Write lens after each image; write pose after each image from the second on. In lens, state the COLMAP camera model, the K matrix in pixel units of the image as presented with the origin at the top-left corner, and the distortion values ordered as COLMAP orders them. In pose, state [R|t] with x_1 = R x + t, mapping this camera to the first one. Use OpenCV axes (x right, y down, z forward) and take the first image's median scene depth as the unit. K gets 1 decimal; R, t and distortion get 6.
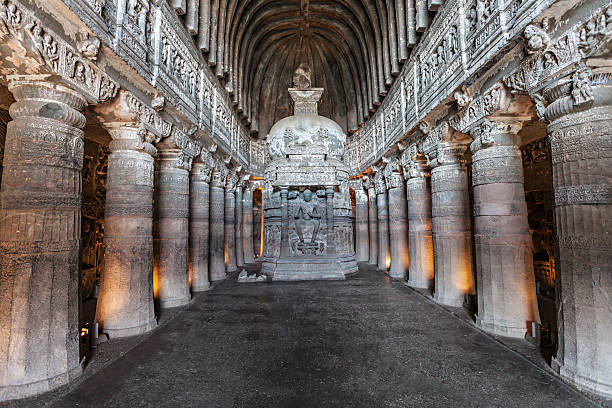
lens RADIAL K [[302.1, 0, 304.7], [0, 302.1, 203.6], [0, 0, 1]] dist [-0.003145, 0.001387]
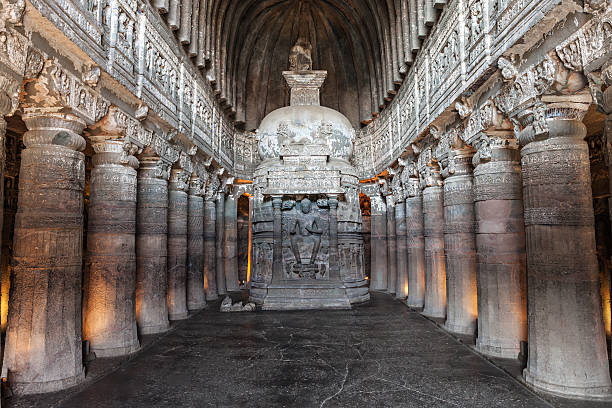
lens RADIAL K [[443.7, 0, 306.6], [0, 443.7, 205.1], [0, 0, 1]] dist [0.000779, 0.002702]
pose [[0.999953, 0.002156, -0.009484, 0.024139], [-0.002267, 0.999929, -0.011665, -0.015866], [0.009458, 0.011686, 0.999887, -0.206707]]
